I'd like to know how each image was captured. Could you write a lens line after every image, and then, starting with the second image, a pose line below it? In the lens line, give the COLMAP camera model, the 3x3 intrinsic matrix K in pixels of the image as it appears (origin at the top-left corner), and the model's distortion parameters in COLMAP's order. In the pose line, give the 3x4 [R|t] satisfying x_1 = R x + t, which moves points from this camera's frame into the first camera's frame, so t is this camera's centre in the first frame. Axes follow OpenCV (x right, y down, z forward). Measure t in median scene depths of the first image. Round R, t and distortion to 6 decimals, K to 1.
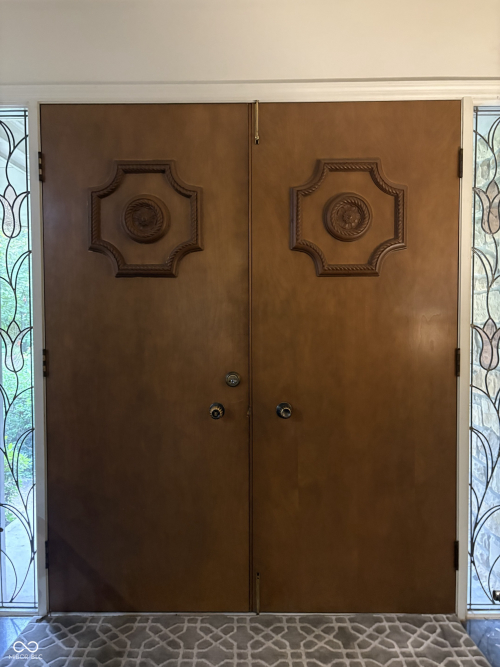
lens RADIAL K [[497.2, 0, 245.5], [0, 497.2, 333.6], [0, 0, 1]] dist [0.015917, 0.002964]
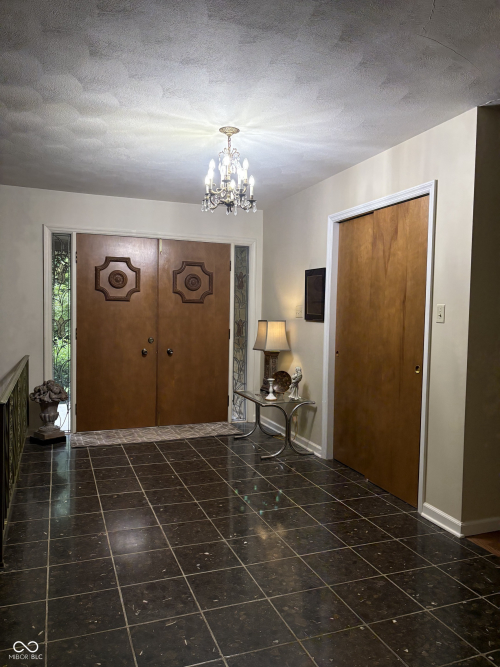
lens RADIAL K [[497.2, 0, 247.3], [0, 497.2, 335.9], [0, 0, 1]] dist [0.015917, 0.002964]
pose [[0.929216, -0.002109, 0.369530, -0.542764], [-0.014497, 0.999006, 0.042157, -0.051553], [-0.369252, -0.044530, 0.928262, -1.713289]]
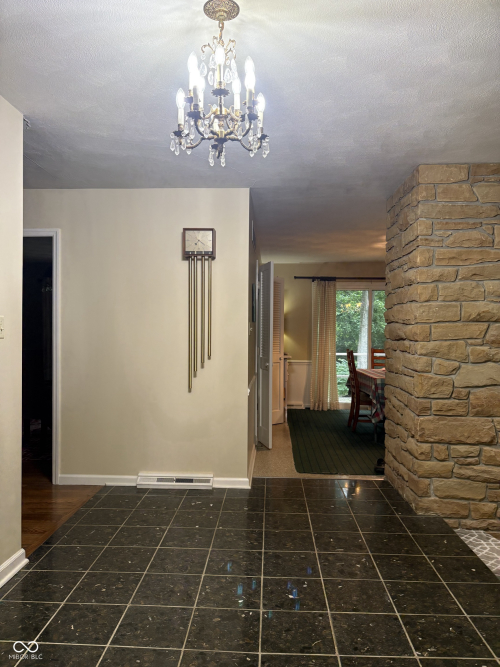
lens RADIAL K [[497.2, 0, 247.5], [0, 497.2, 333.0], [0, 0, 1]] dist [0.015917, 0.002964]
pose [[-0.999505, -0.003340, 0.031280, 0.243683], [-0.003225, 0.999988, 0.003722, -0.057419], [-0.031292, 0.003619, -0.999504, 2.492896]]
